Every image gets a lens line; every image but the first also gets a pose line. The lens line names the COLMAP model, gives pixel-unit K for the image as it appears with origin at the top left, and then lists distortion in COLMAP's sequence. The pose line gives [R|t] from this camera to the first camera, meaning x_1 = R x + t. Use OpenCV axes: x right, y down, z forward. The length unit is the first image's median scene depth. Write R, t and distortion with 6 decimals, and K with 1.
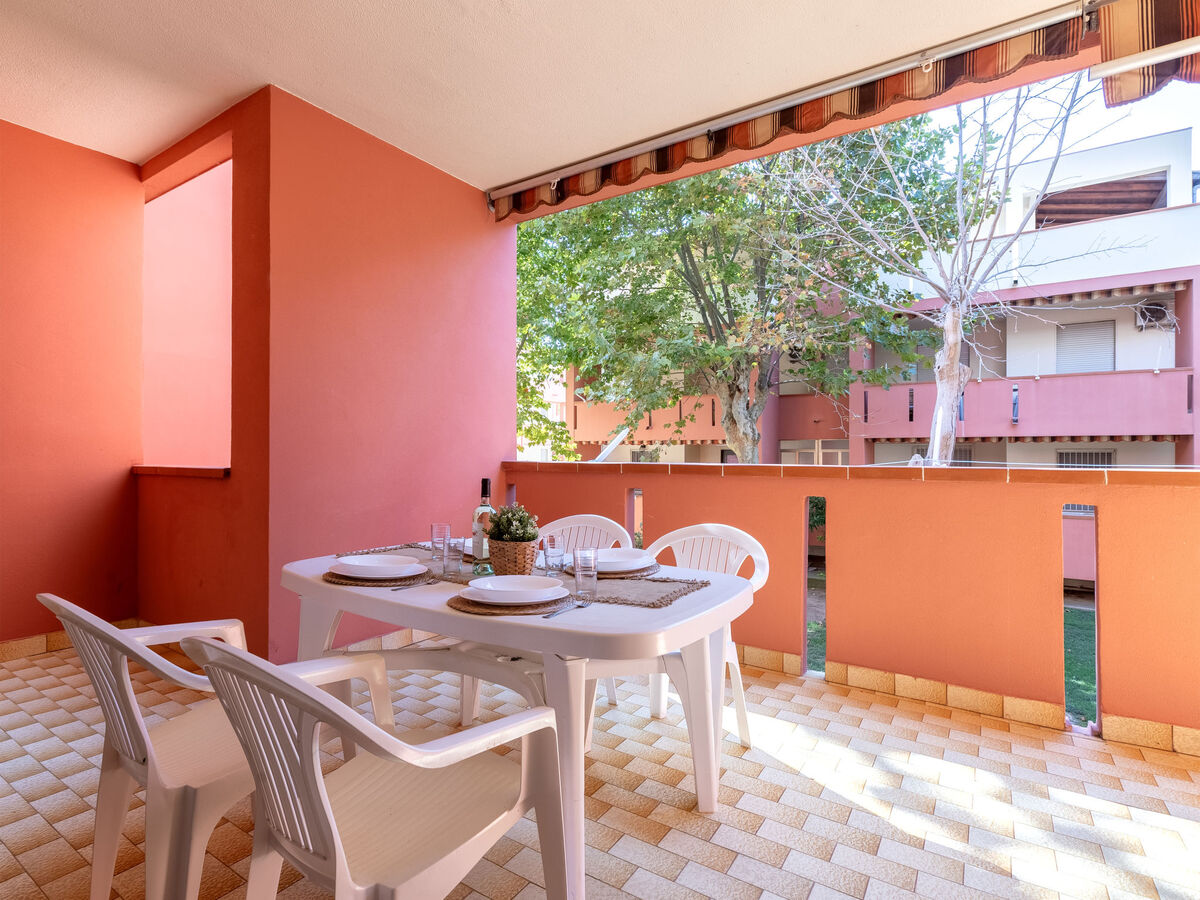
lens RADIAL K [[597.4, 0, 600.0], [0, 597.4, 450.0], [0, 0, 1]] dist [-0.001107, 0.000141]
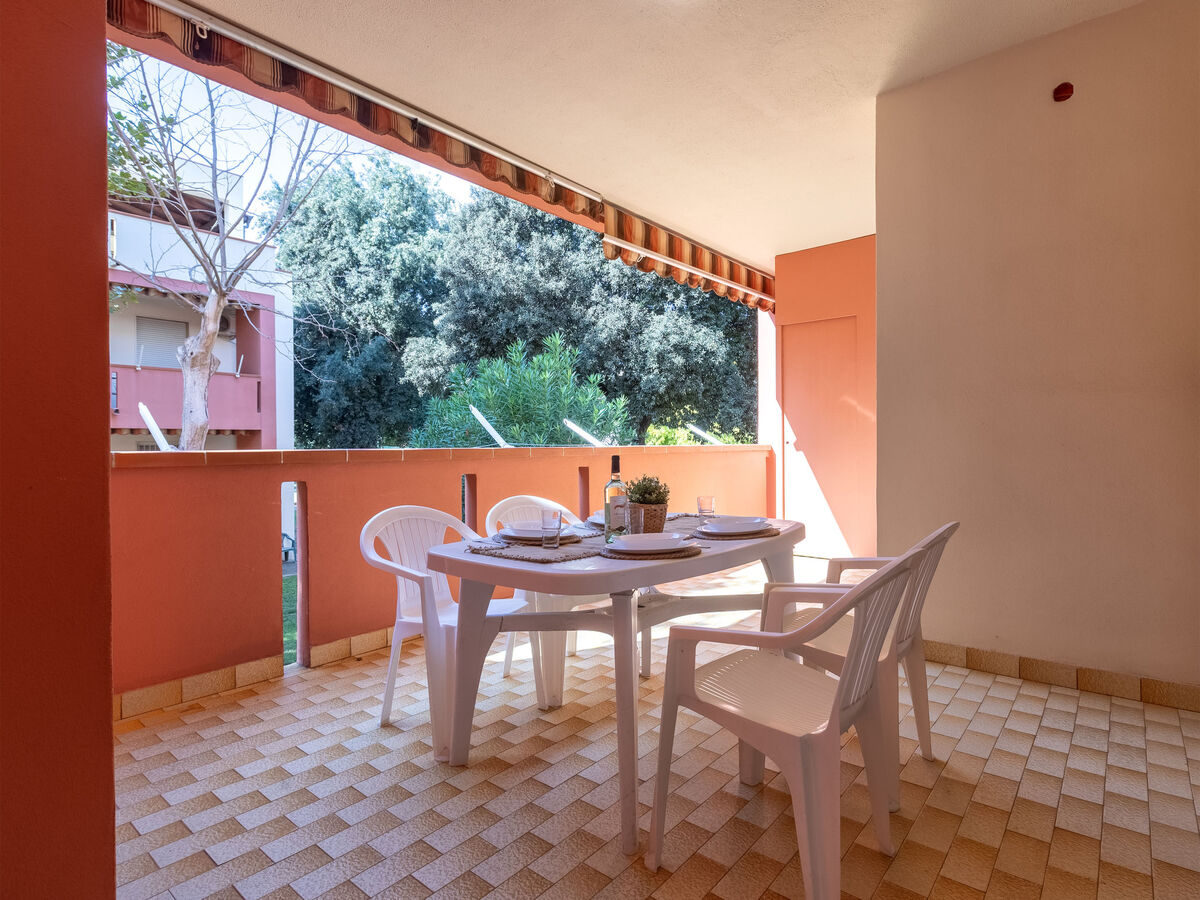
lens RADIAL K [[622.2, 0, 600.0], [0, 622.2, 450.0], [0, 0, 1]] dist [0.003827, 0.000566]
pose [[0.126781, -0.011913, 0.991859, -0.194081], [0.003615, 0.999927, 0.011548, 0.003519], [-0.991924, 0.002121, 0.126815, 0.129864]]
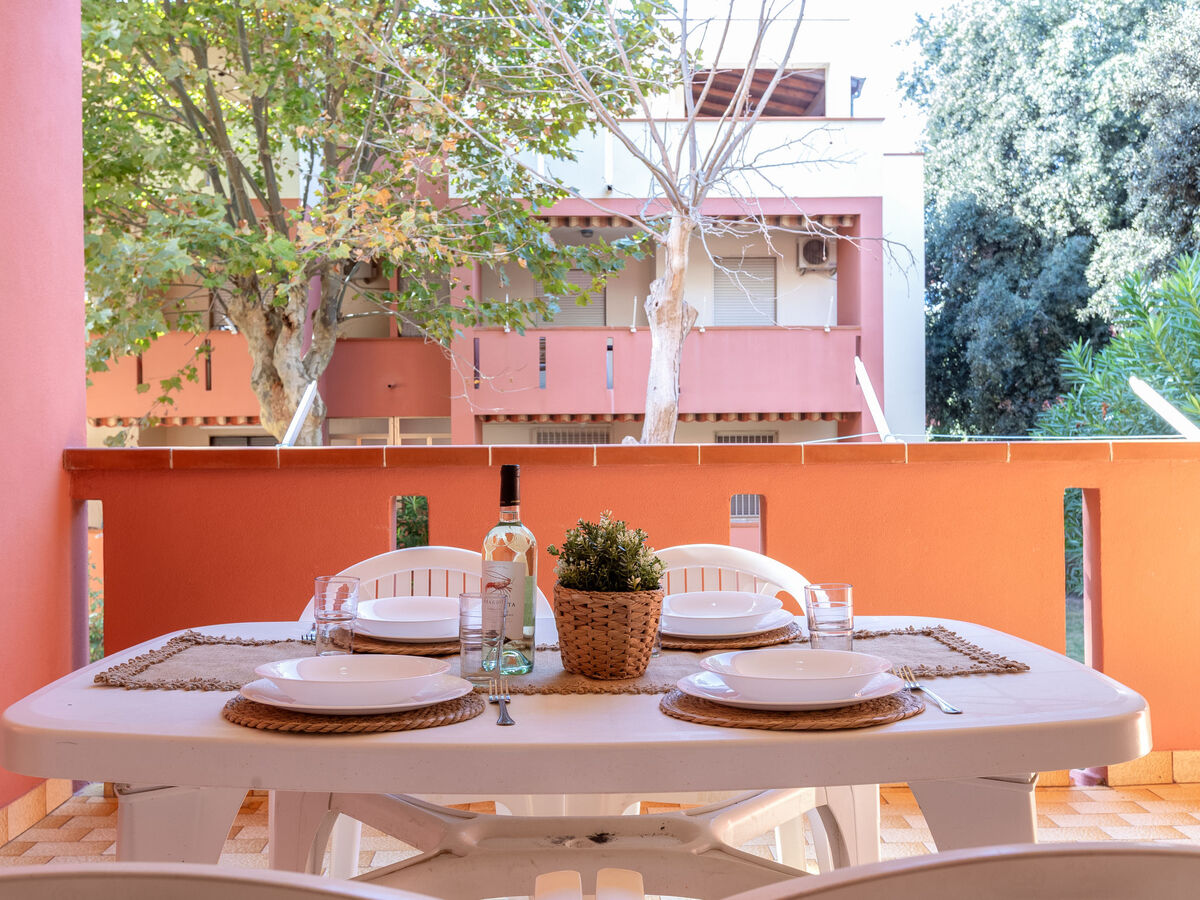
lens RADIAL K [[1062.3, 0, 600.0], [0, 1062.3, 450.0], [0, 0, 1]] dist [0.007017, 0.008793]
pose [[0.820365, -0.013368, 0.571683, -0.089106], [0.007236, 0.999889, 0.012997, 0.003705], [-0.571794, -0.006526, 0.820371, 0.042581]]
